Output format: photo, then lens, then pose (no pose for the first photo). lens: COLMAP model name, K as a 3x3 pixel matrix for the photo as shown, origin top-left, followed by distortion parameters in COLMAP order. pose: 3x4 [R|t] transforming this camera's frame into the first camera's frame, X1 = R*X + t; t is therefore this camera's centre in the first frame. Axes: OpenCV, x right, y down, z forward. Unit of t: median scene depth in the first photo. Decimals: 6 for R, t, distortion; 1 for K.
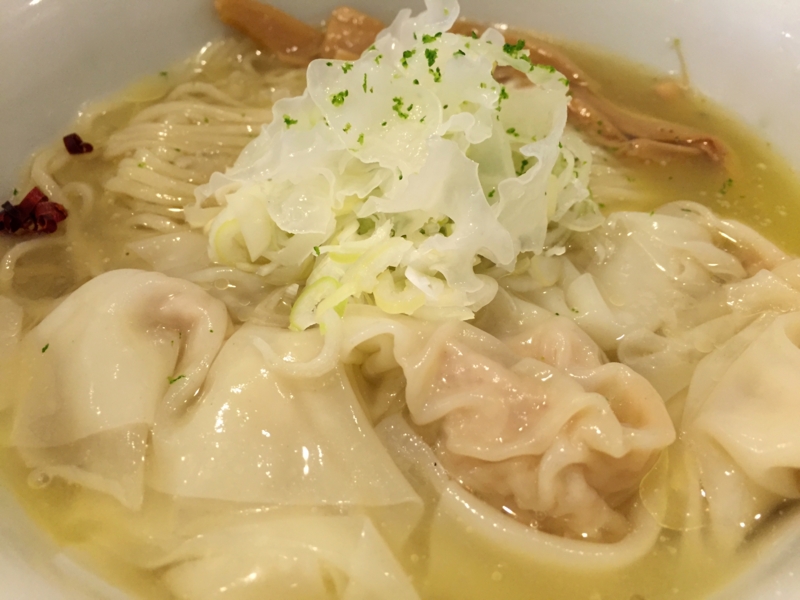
lens RADIAL K [[683.2, 0, 393.2], [0, 683.2, 306.2], [0, 0, 1]] dist [0.029375, -0.082268]
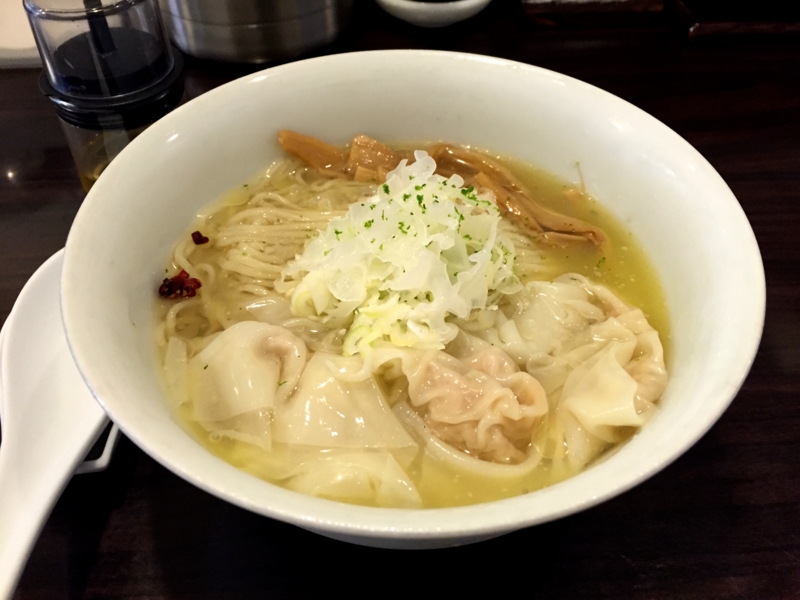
lens RADIAL K [[683.2, 0, 396.6], [0, 683.2, 293.8], [0, 0, 1]] dist [0.029375, -0.082268]
pose [[0.999743, -0.007976, 0.021199, -0.044441], [0.008562, 0.999580, -0.027678, -0.071788], [-0.020969, 0.027852, 0.999392, -0.760505]]
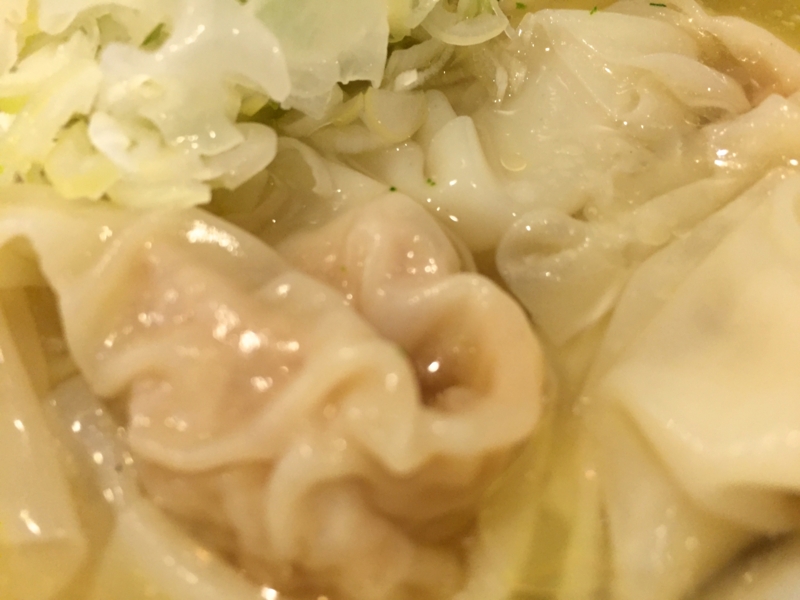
lens RADIAL K [[683.2, 0, 402.0], [0, 683.2, 304.0], [0, 0, 1]] dist [0.029375, -0.082268]
pose [[0.996088, -0.025419, -0.084638, 0.290047], [0.038461, 0.986971, 0.156232, 0.017686], [0.079564, -0.158876, 0.984087, 0.413606]]
